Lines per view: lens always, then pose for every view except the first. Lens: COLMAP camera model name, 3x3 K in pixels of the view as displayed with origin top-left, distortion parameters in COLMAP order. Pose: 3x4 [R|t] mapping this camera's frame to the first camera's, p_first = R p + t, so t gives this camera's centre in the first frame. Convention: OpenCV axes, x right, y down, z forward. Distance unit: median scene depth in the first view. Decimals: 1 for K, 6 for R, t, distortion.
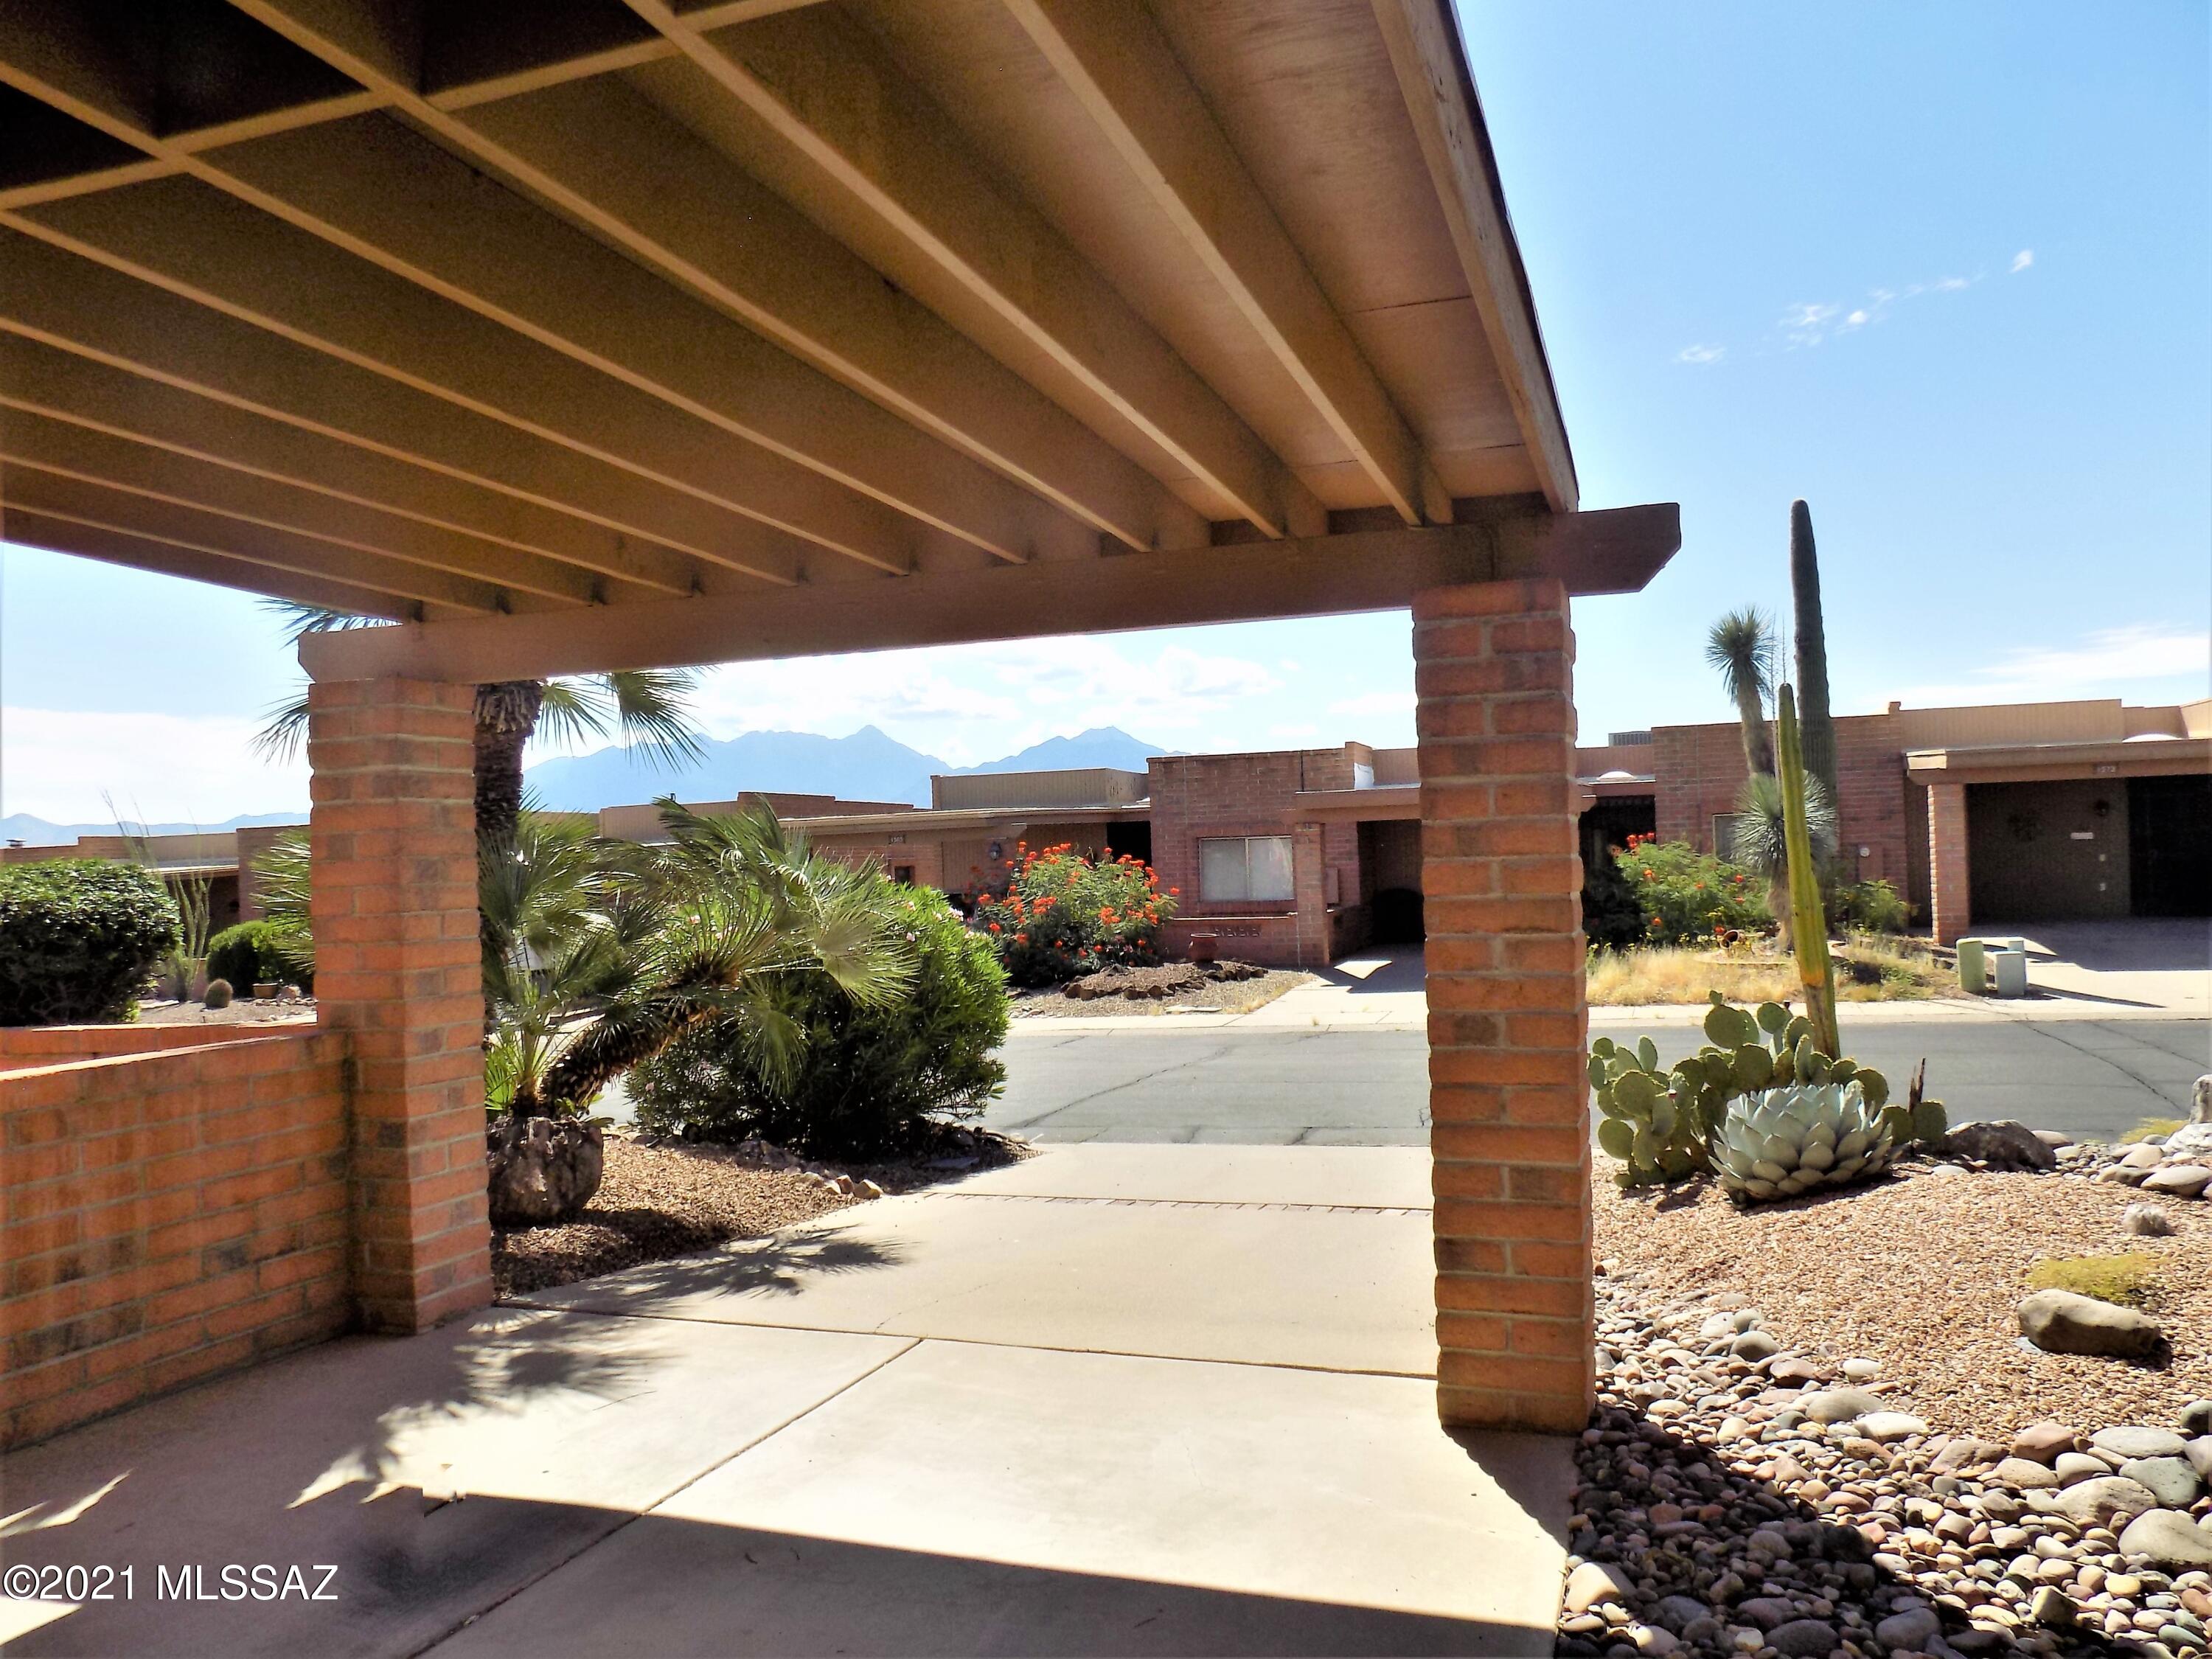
lens RADIAL K [[1510.6, 0, 1131.5], [0, 1510.6, 831.1], [0, 0, 1]] dist [-0.059807, 0.066222]
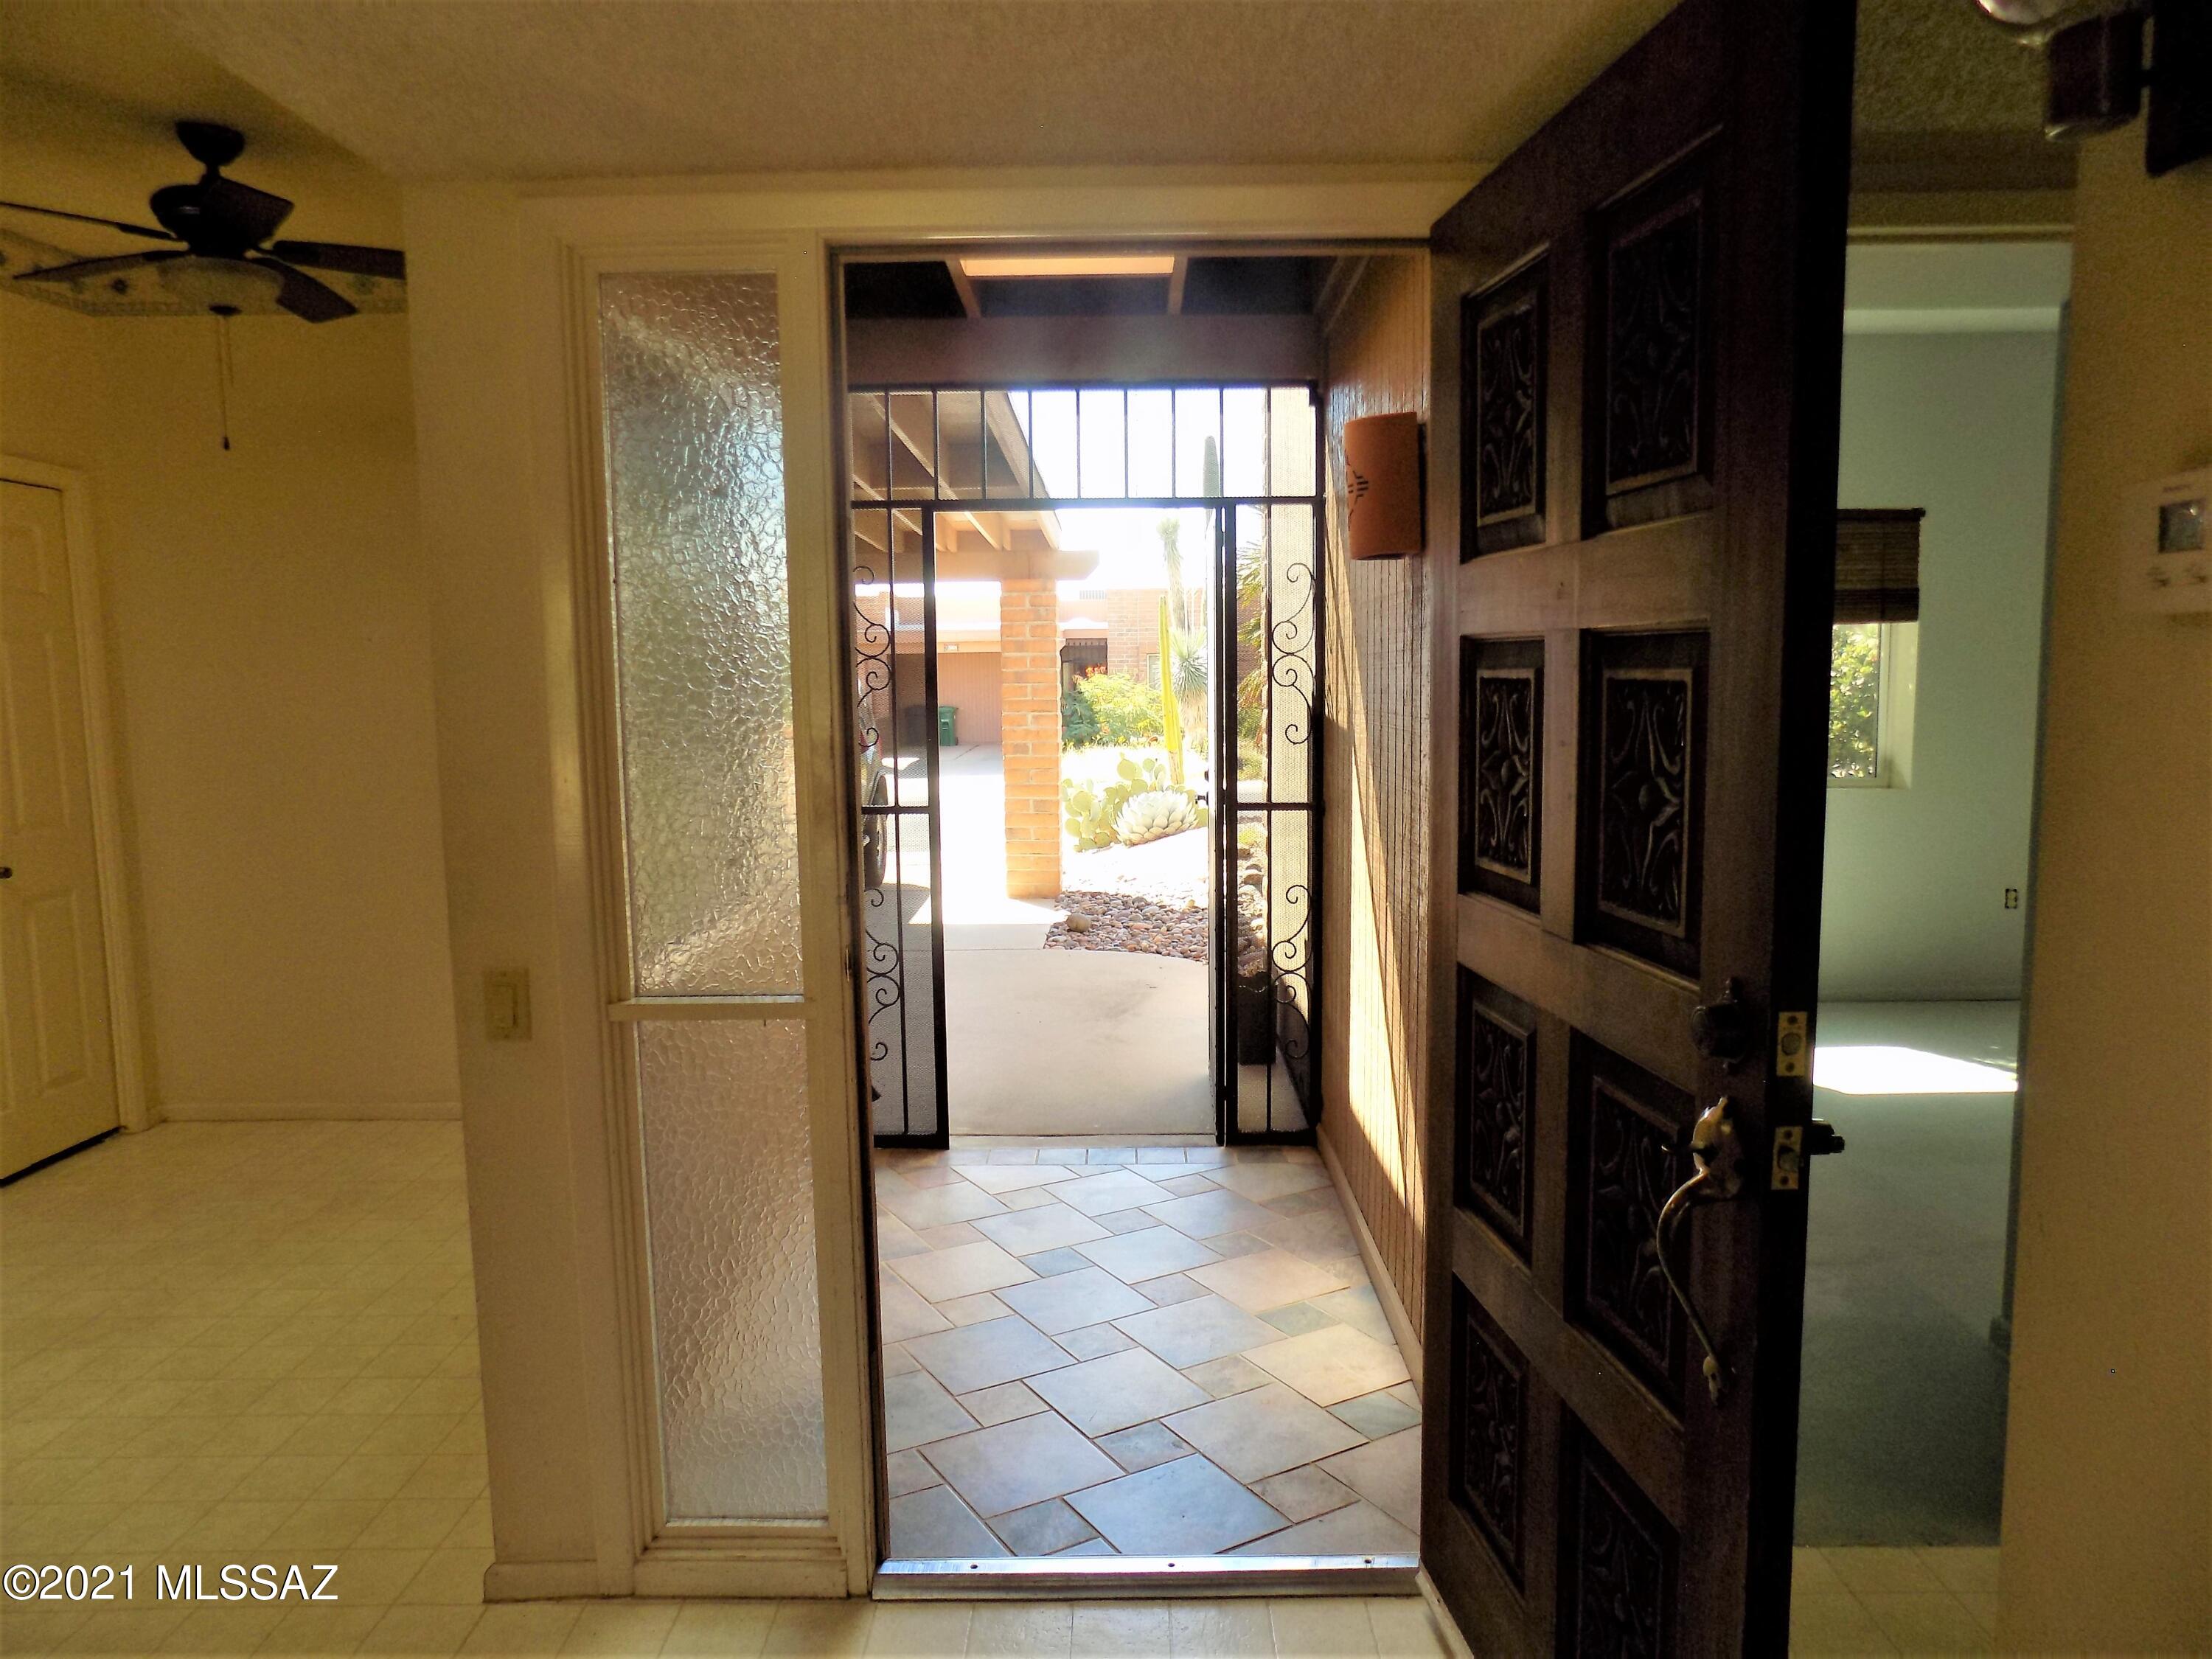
lens RADIAL K [[1510.6, 0, 1131.5], [0, 1510.6, 831.1], [0, 0, 1]] dist [-0.059807, 0.066222]
pose [[0.941440, -0.018456, 0.336676, -0.277337], [-0.020773, 0.993429, 0.112546, -0.015576], [-0.336541, -0.112949, 0.934871, -0.893374]]
